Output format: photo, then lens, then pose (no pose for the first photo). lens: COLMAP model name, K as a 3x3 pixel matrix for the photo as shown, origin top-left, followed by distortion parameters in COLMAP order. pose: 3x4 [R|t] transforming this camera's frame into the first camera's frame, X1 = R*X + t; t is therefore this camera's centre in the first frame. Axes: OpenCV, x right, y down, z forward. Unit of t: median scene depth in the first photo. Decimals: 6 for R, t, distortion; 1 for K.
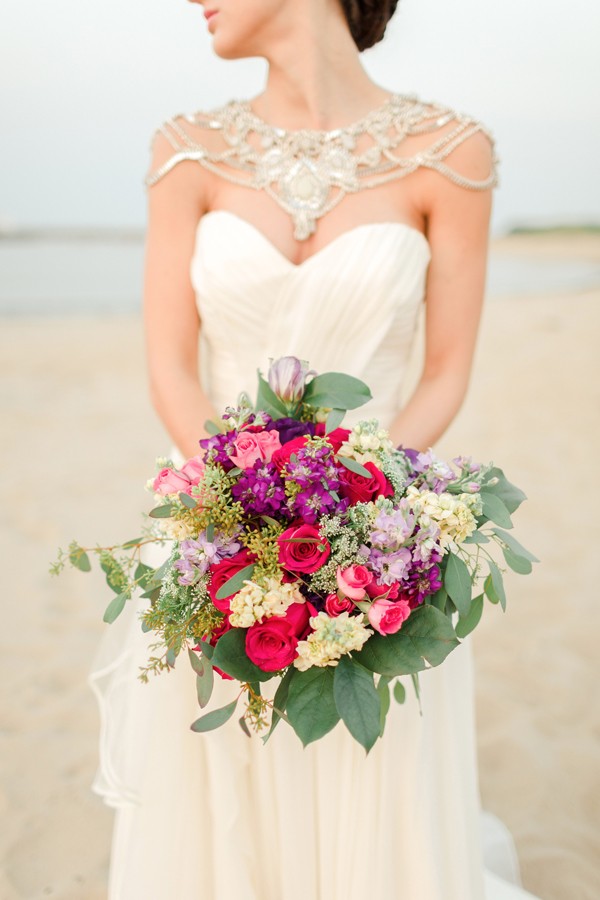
lens RADIAL K [[867.5, 0, 300.0], [0, 867.5, 450.0], [0, 0, 1]] dist [-0.056606, 0.271230]
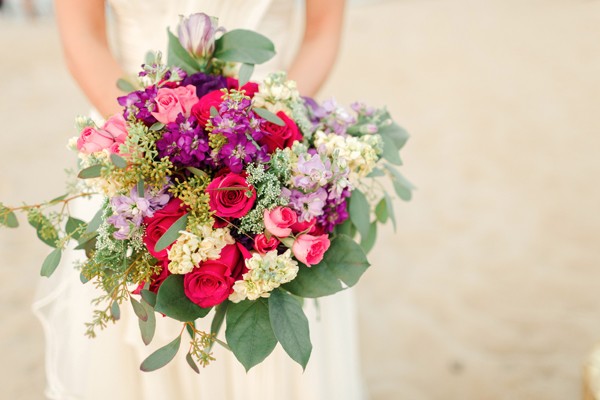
lens RADIAL K [[578.3, 0, 300.0], [0, 578.3, 200.0], [0, 0, 1]] dist [-0.056606, 0.271230]
pose [[0.972437, -0.082070, 0.218244, -0.069480], [0.041764, 0.982178, 0.183256, -0.009157], [-0.229394, -0.169090, 0.958534, 0.285317]]
